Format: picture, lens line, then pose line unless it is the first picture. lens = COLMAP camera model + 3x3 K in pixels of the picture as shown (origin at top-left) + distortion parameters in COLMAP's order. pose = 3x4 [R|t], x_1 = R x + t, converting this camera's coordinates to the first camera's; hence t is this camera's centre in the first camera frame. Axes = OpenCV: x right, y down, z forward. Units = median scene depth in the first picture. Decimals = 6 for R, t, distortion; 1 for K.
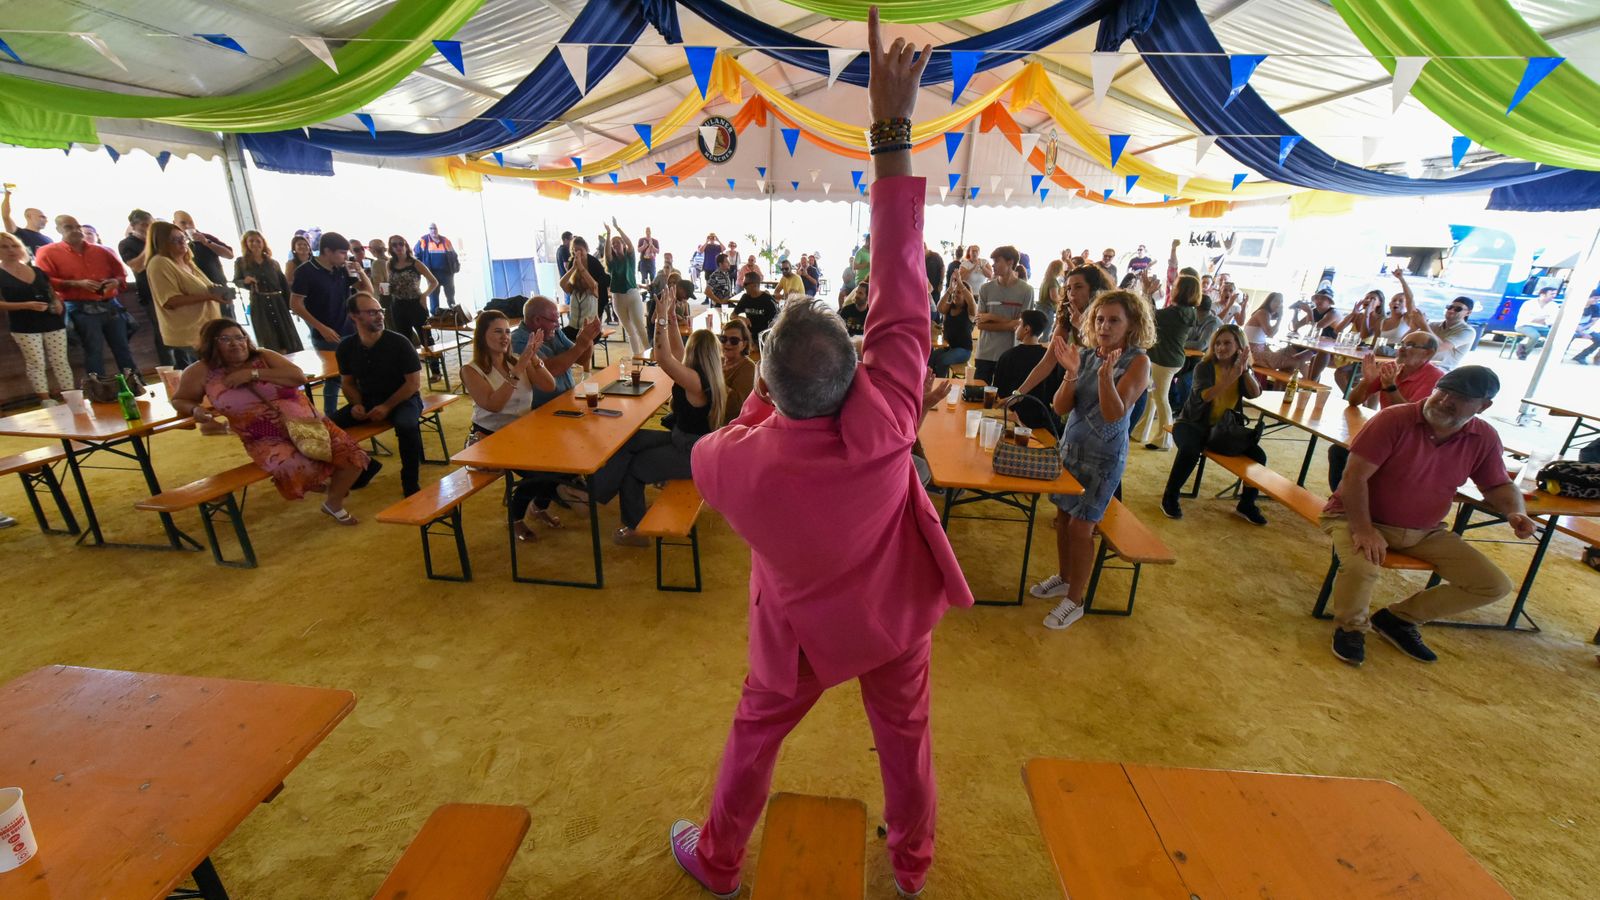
lens RADIAL K [[643.4, 0, 799.8], [0, 643.4, 459.6], [0, 0, 1]] dist [-0.006943, -0.000534]
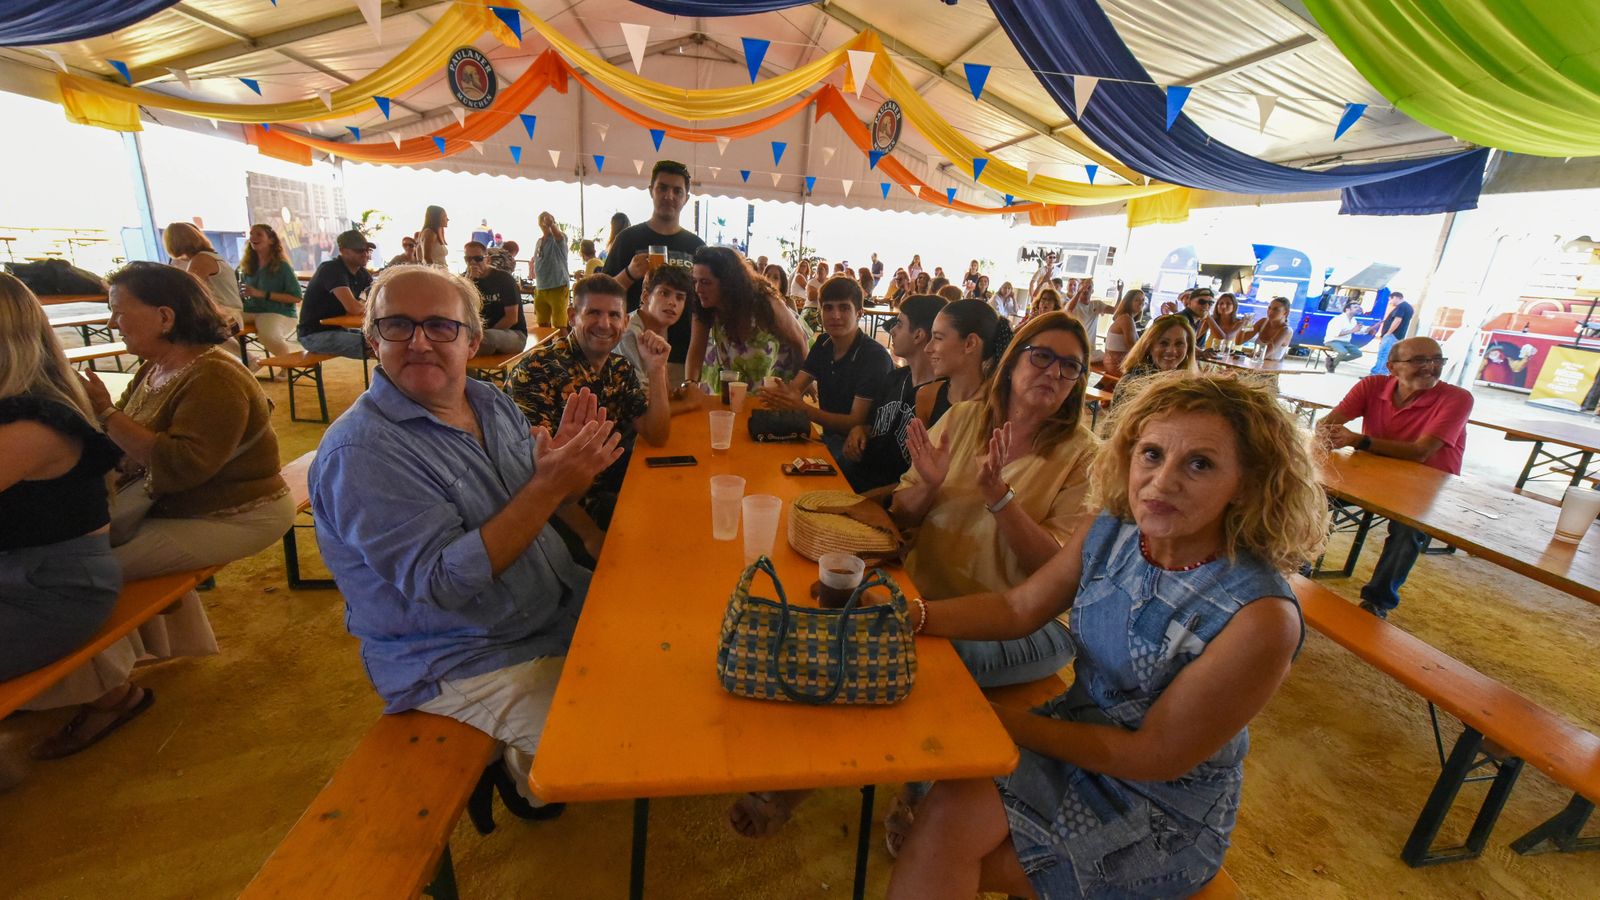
lens RADIAL K [[638.3, 0, 795.6], [0, 638.3, 440.9], [0, 0, 1]] dist [-0.005017, -0.000525]
pose [[0.978360, -0.018210, 0.206109, 0.080379], [0.027543, 0.998717, -0.042501, -0.027522], [-0.205071, 0.047258, 0.977606, 0.196260]]
